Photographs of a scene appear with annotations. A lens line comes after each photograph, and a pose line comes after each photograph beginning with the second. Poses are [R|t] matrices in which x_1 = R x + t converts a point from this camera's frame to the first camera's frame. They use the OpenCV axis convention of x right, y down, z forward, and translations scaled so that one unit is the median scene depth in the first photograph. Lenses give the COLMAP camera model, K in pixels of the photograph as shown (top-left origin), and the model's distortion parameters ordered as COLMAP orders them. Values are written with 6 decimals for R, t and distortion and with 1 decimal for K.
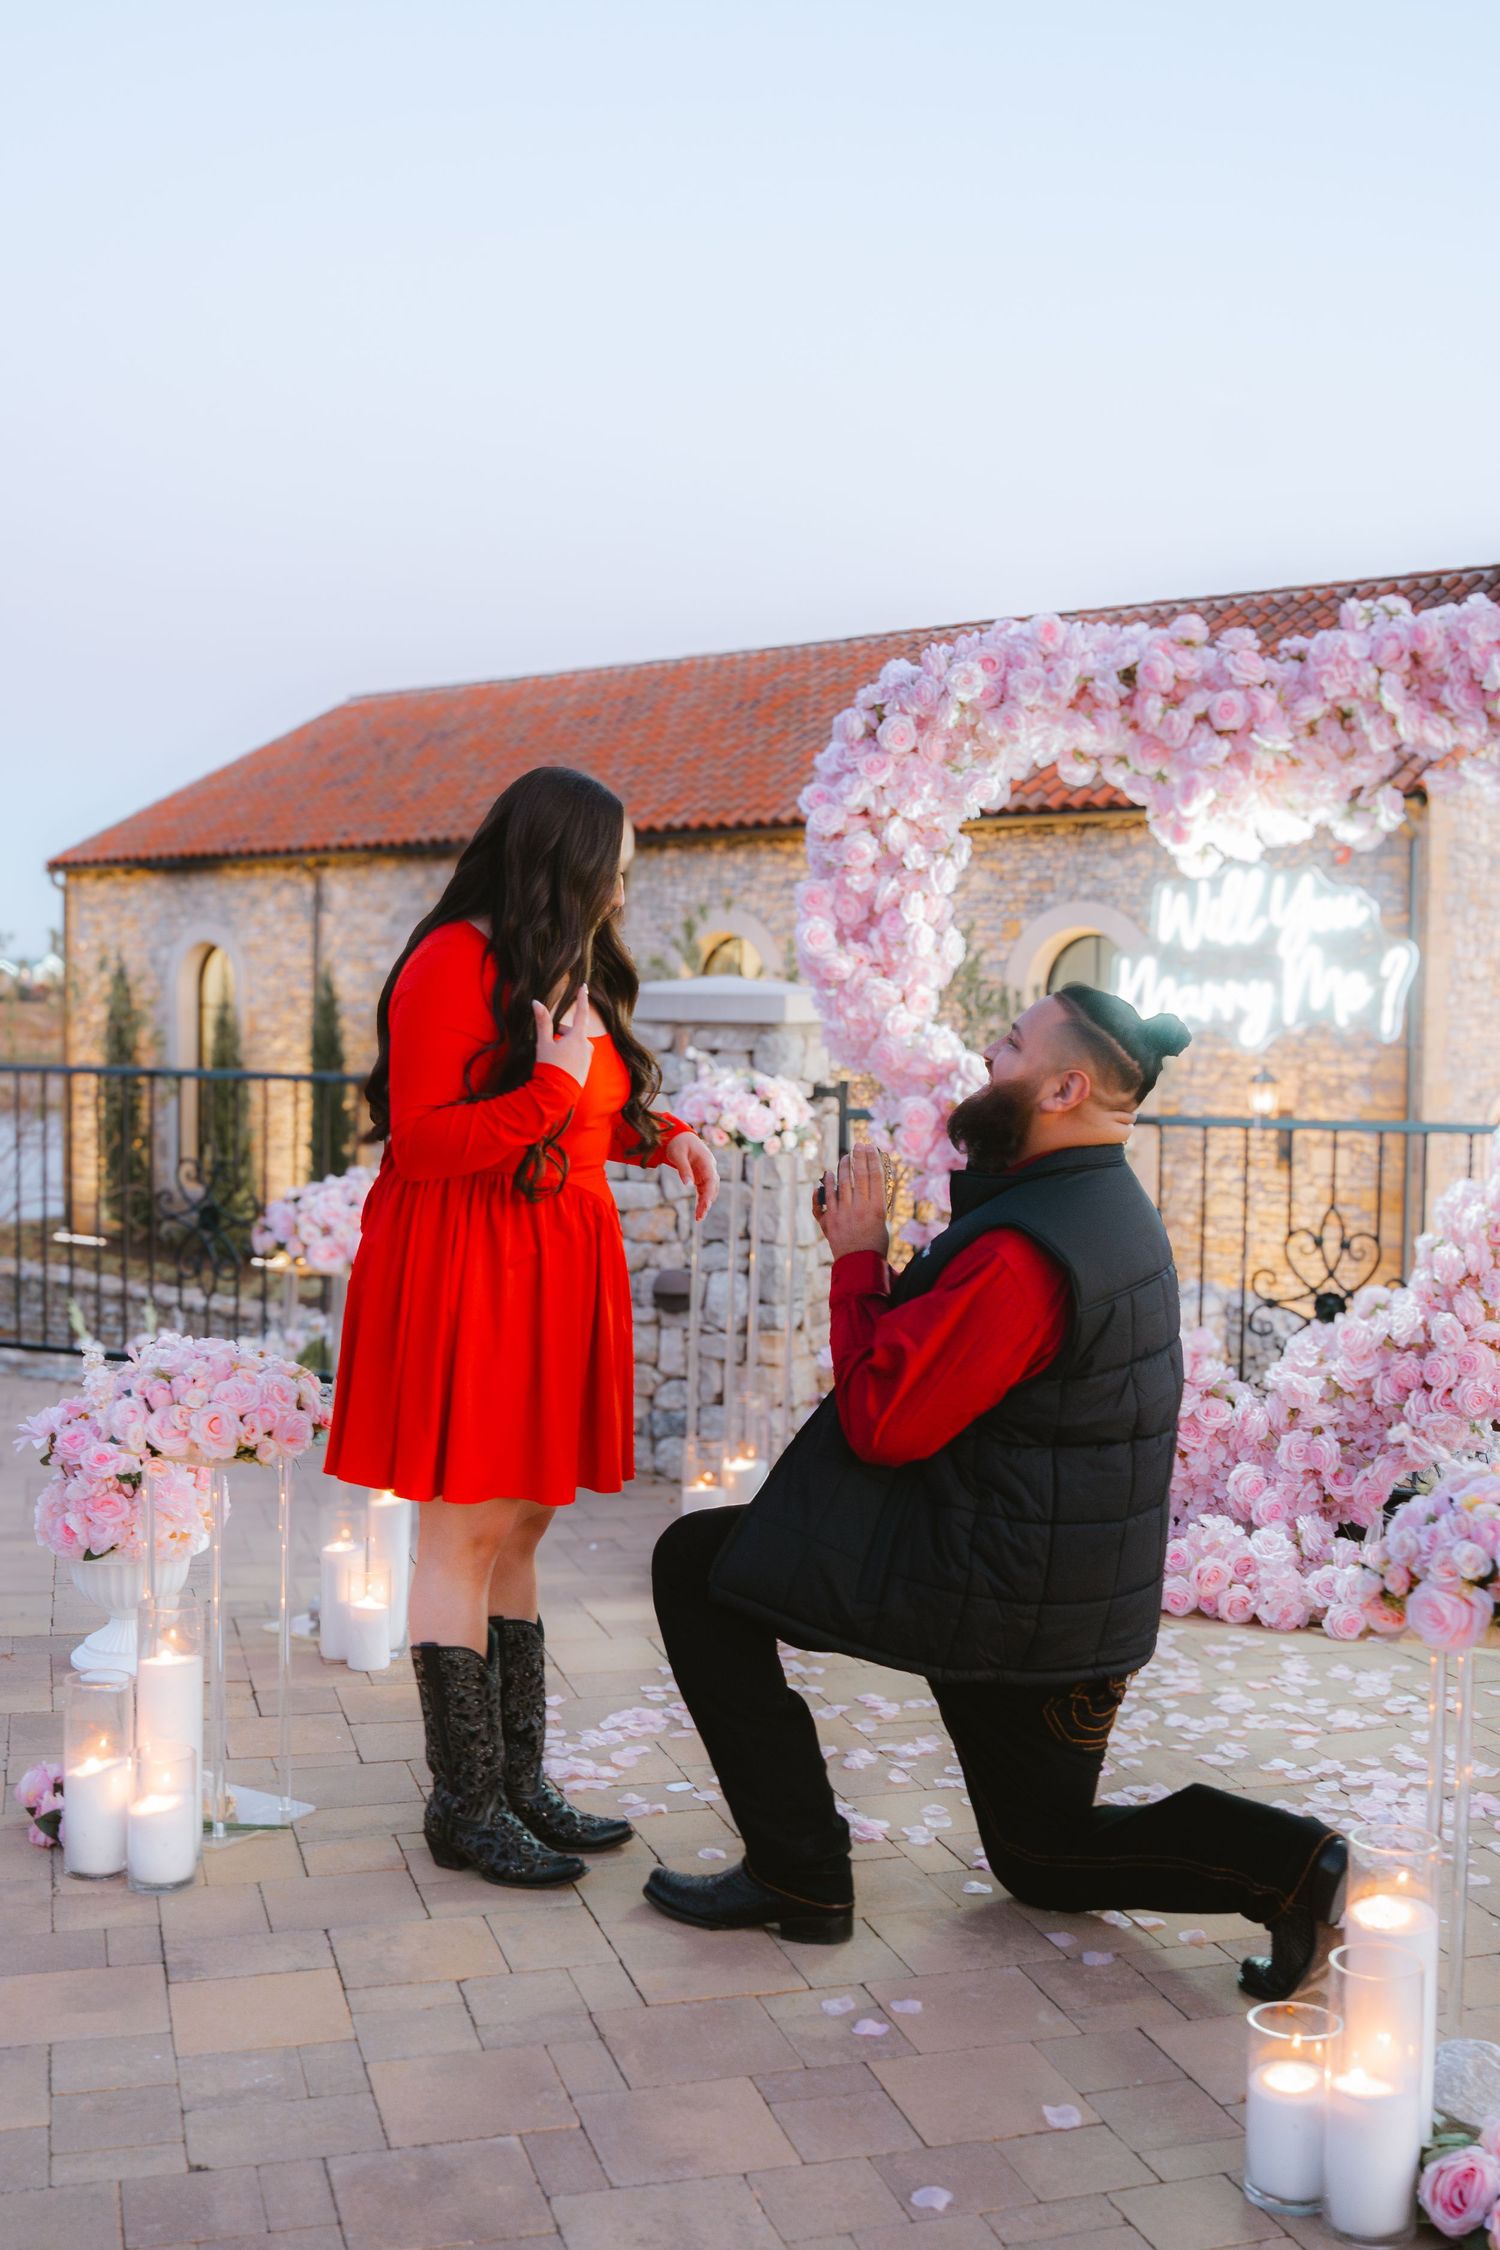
lens RADIAL K [[2330.4, 0, 750.0], [0, 2330.4, 1125.0], [0, 0, 1]] dist [-0.134647, 0.142800]
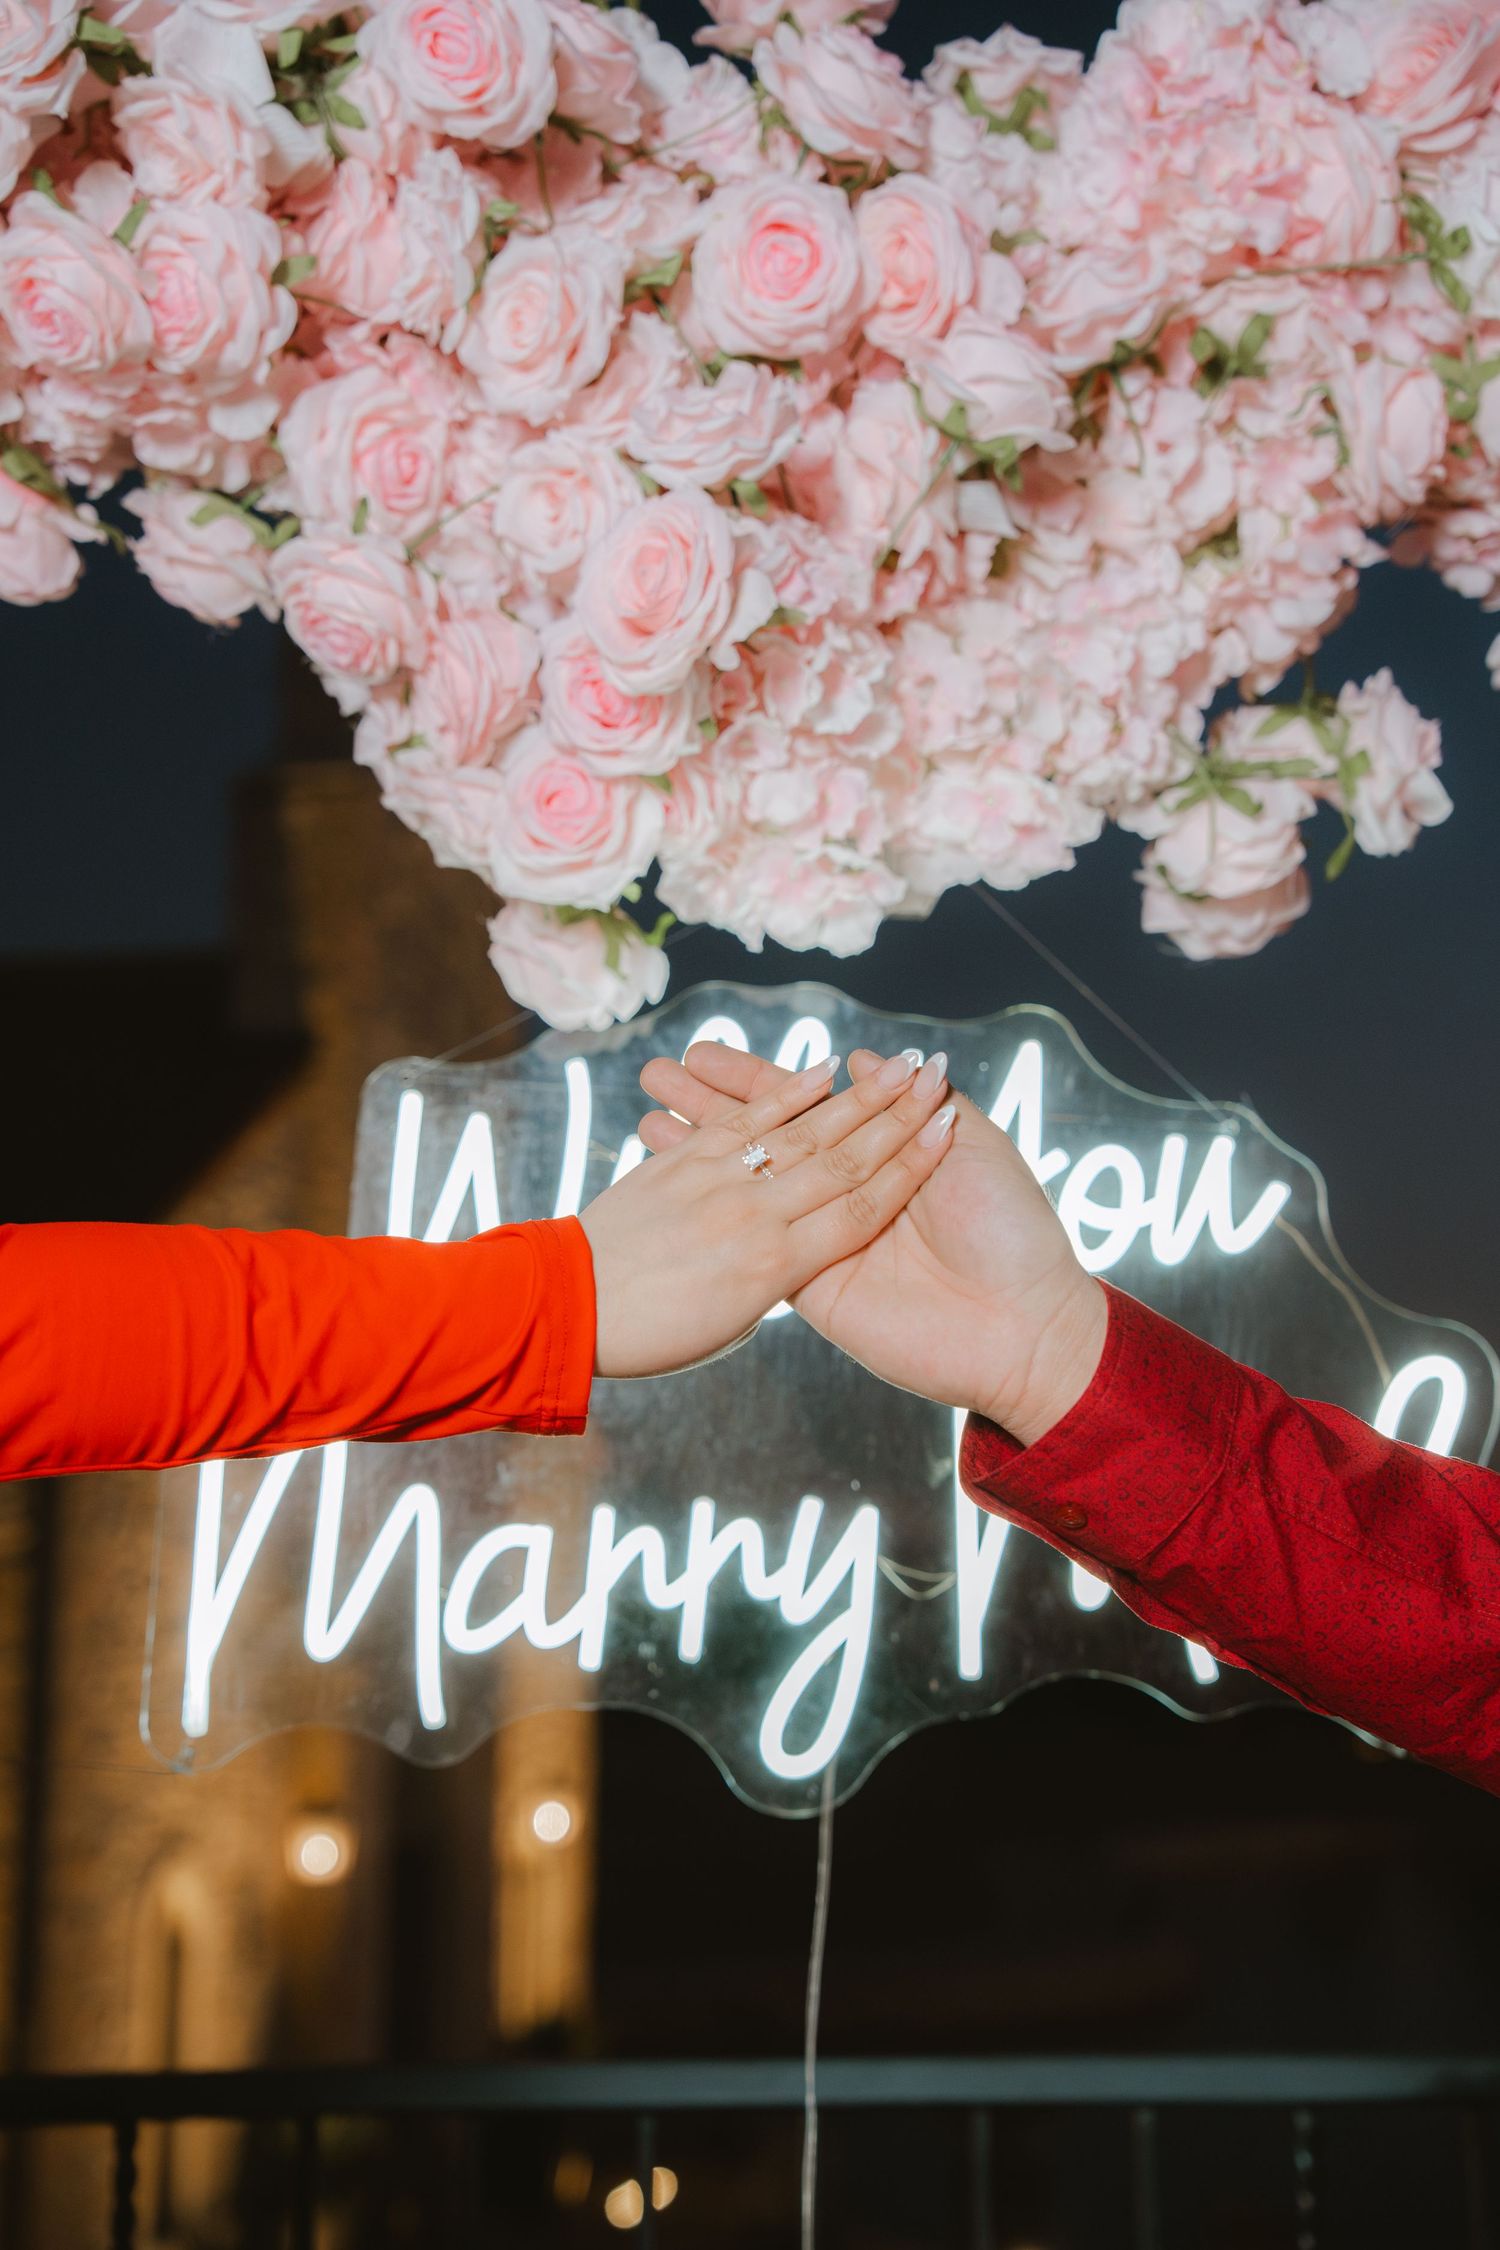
lens RADIAL K [[3553.0, 0, 750.0], [0, 3553.0, 1125.0], [0, 0, 1]] dist [0.231198, 0.026365]
pose [[0.868842, 0.070004, 0.490115, 0.037961], [0.035620, 0.978549, -0.202912, -0.026137], [-0.493806, 0.193756, 0.847711, 0.689781]]
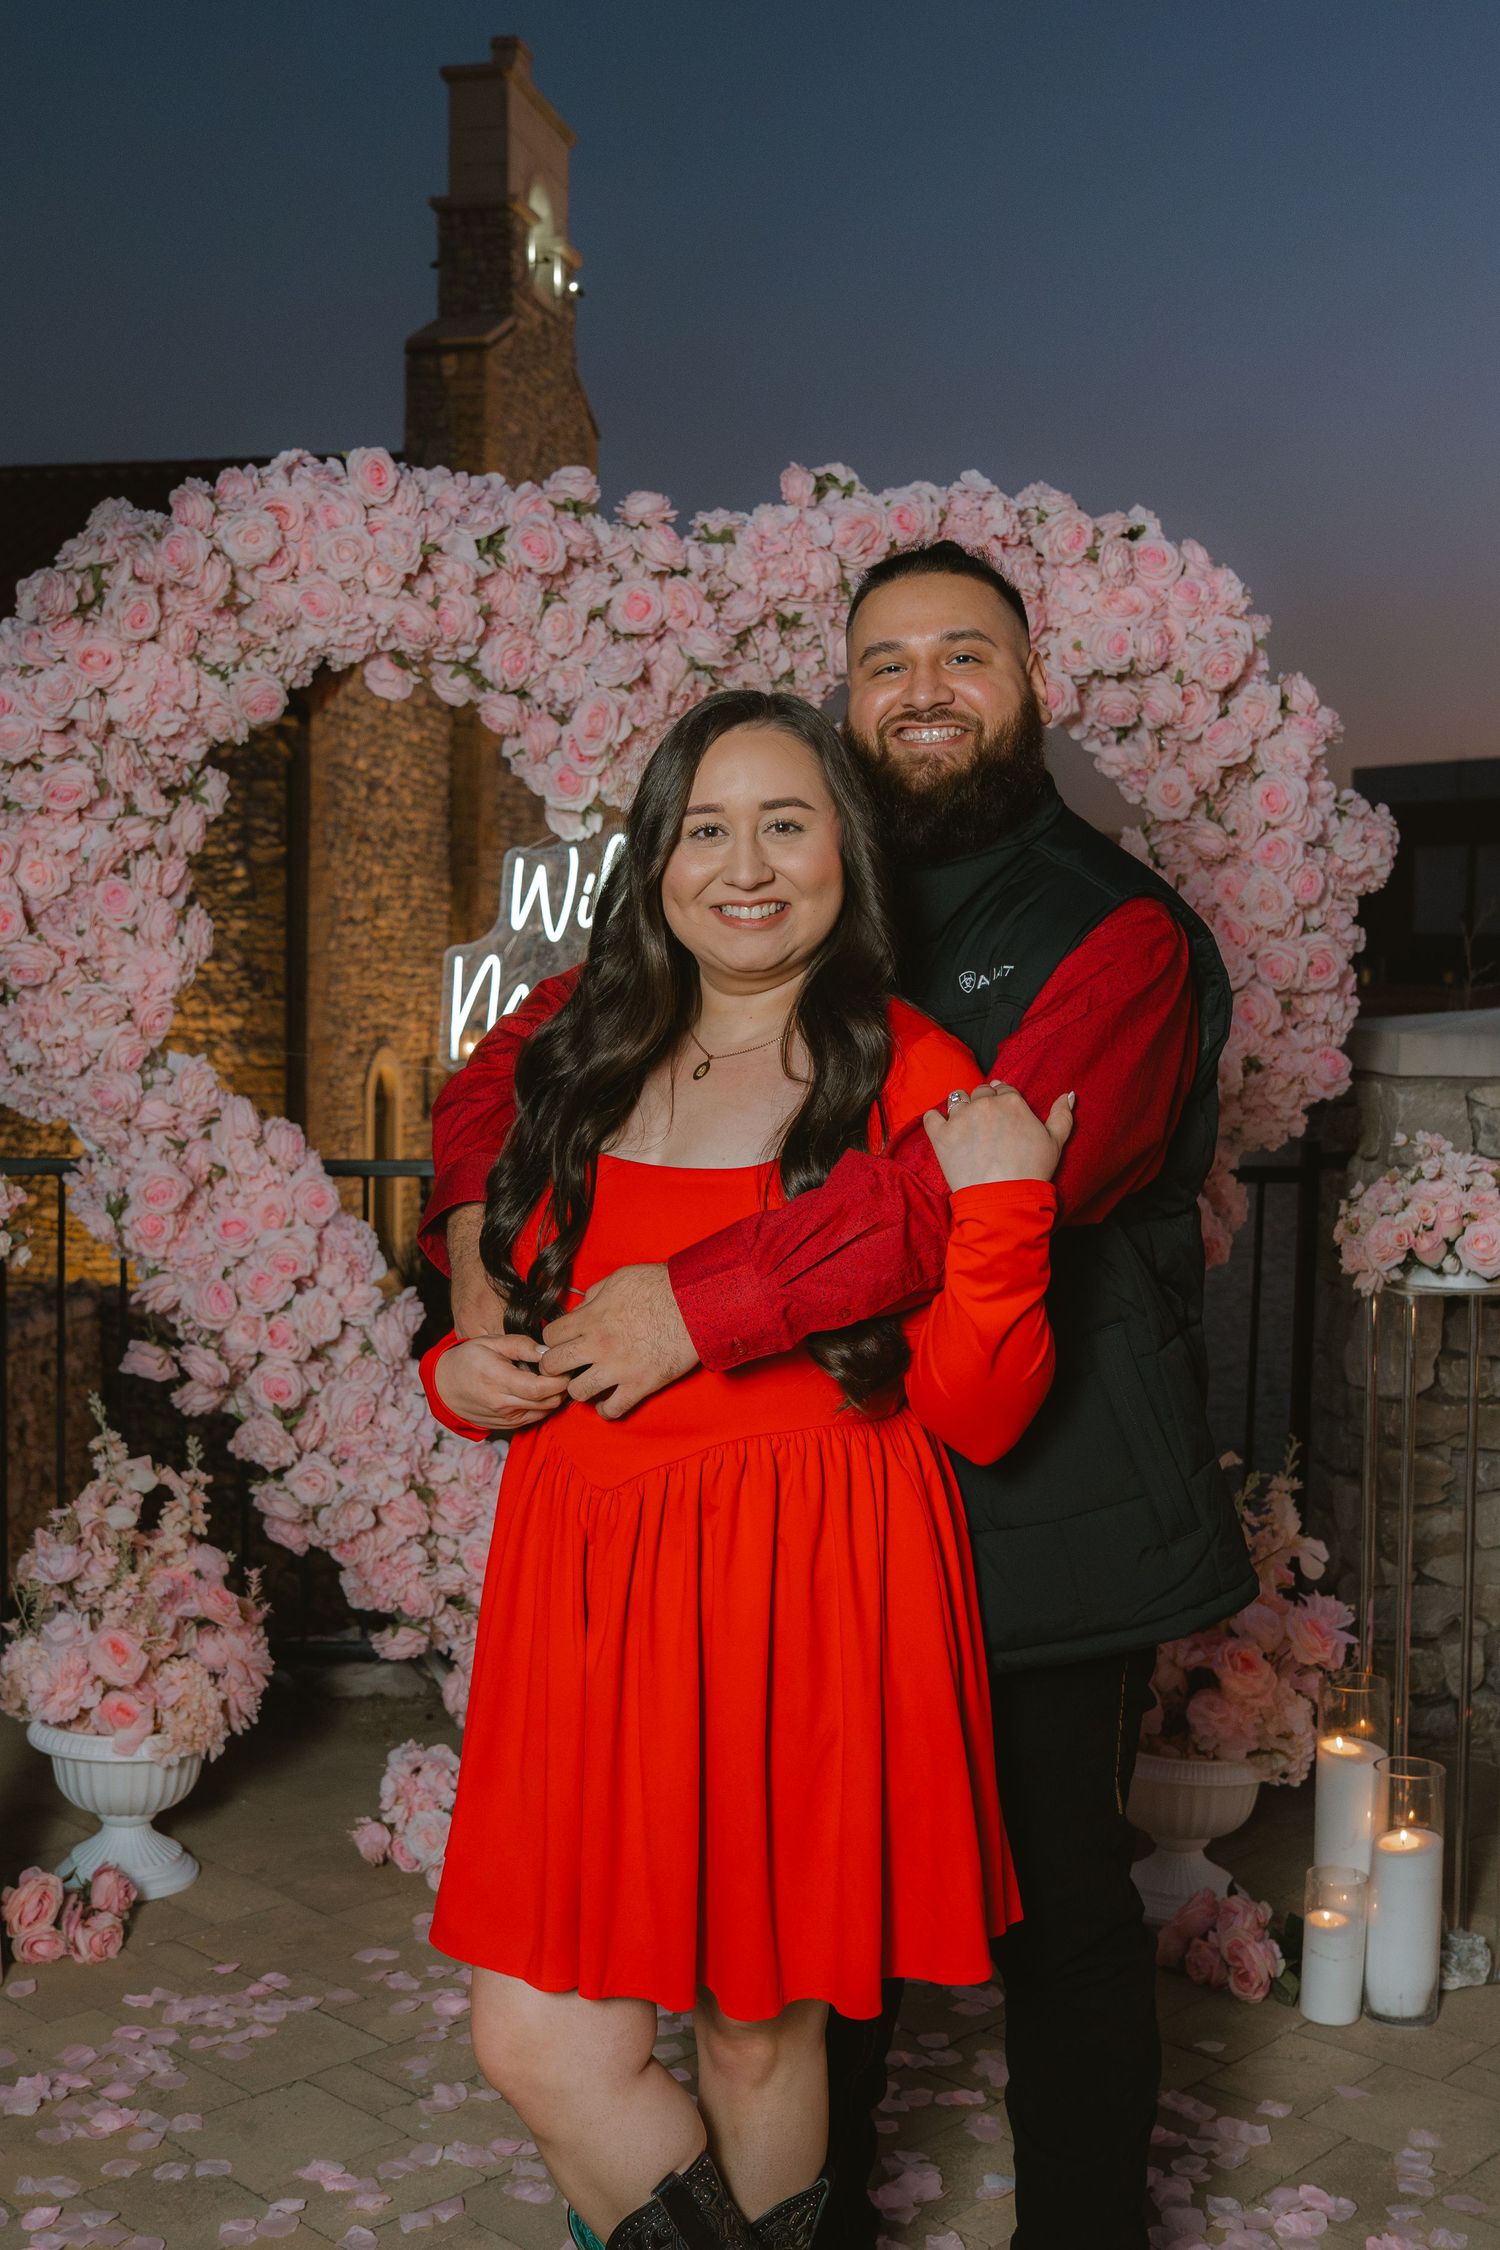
lens RADIAL K [[2532.8, 0, 750.0], [0, 2532.8, 1125.0], [0, 0, 1]] dist [-0.094761, 0.054794]
pose [[0.871563, -0.028366, 0.489462, -0.136497], [0.016348, 0.999451, 0.028812, -0.041484], [-0.490011, -0.017110, 0.871548, 0.298066]]
